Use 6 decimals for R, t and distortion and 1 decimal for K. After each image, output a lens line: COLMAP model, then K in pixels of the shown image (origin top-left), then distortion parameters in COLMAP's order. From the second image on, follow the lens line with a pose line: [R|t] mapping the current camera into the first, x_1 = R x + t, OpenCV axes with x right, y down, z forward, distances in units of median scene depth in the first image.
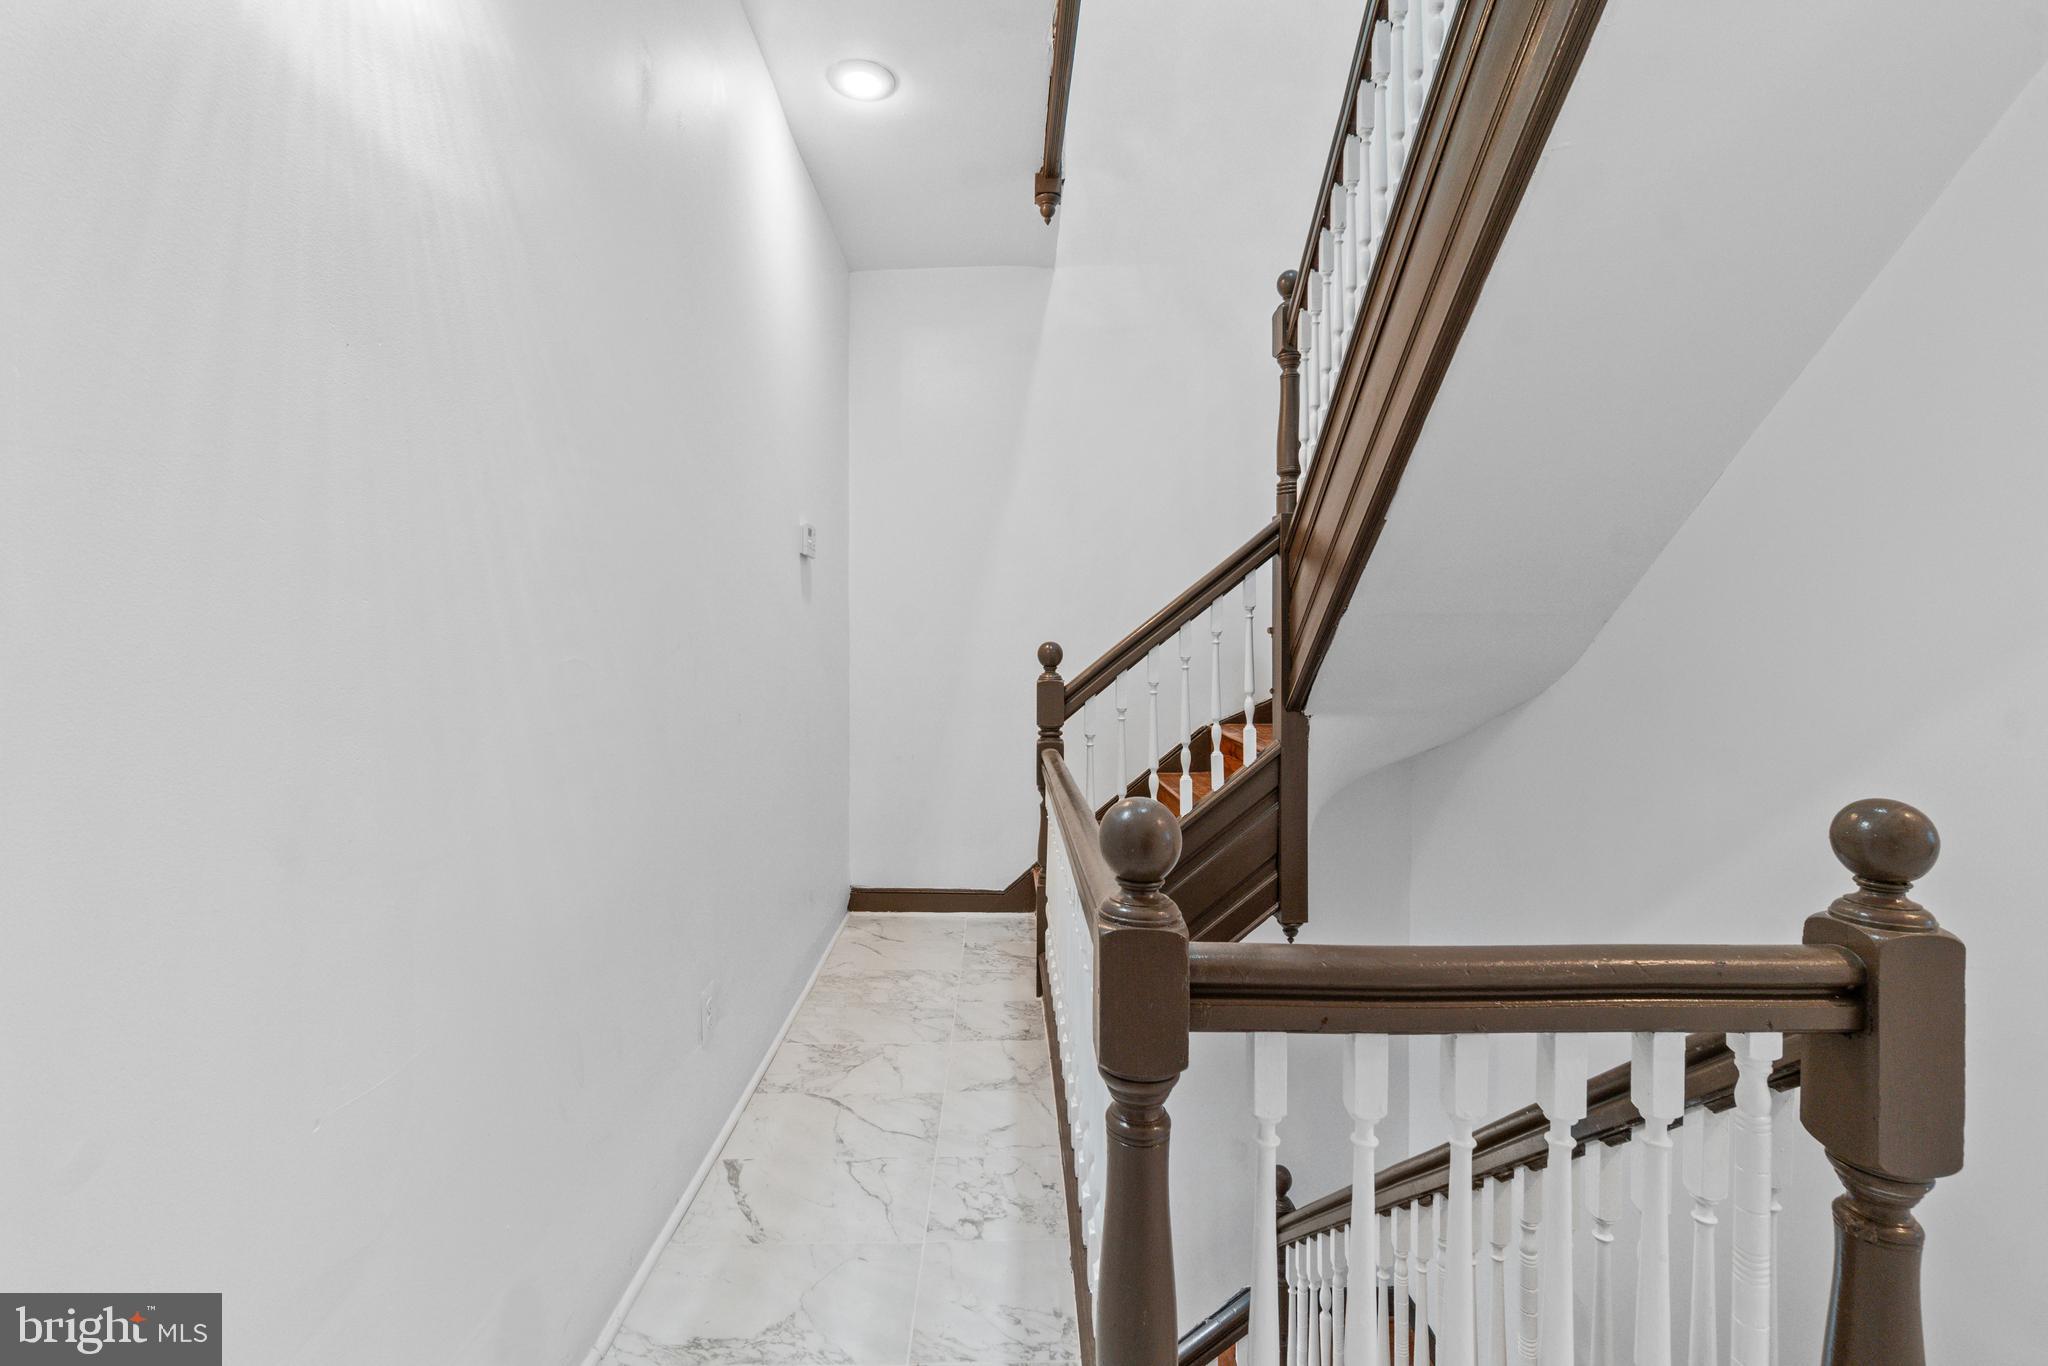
lens RADIAL K [[879.9, 0, 1008.2], [0, 879.9, 678.5], [0, 0, 1]] dist [-0.001590, -0.000091]
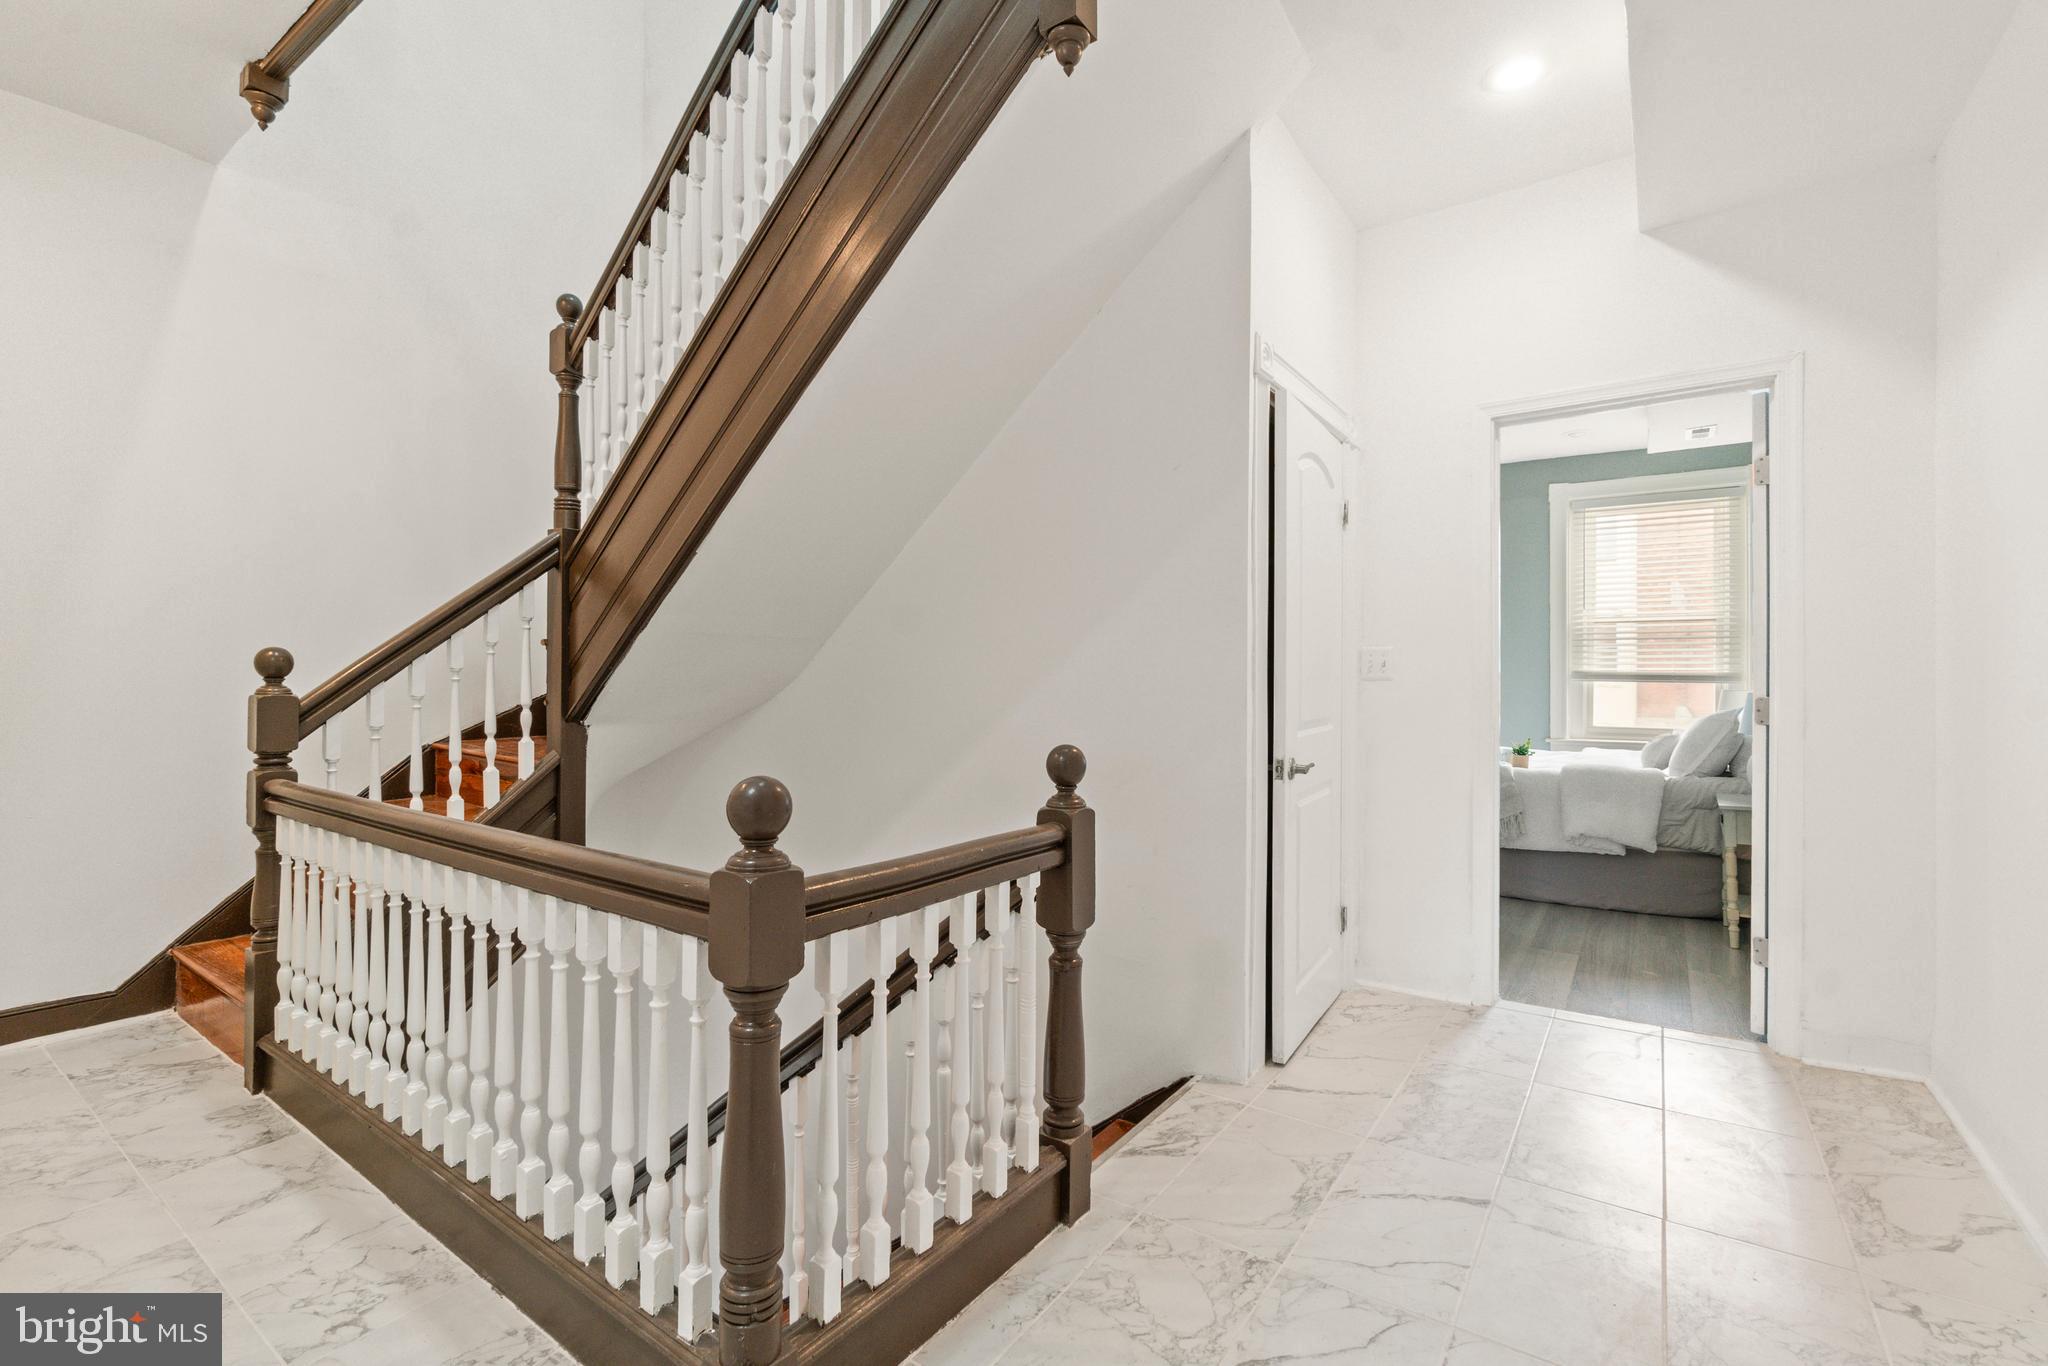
lens RADIAL K [[879.9, 0, 1008.2], [0, 879.9, 678.5], [0, 0, 1]] dist [-0.001590, -0.000091]
pose [[0.597180, 0.001831, 0.802105, -0.202499], [0.010689, 0.999890, -0.010240, 0.002655], [-0.802036, 0.014689, 0.597095, -0.022881]]
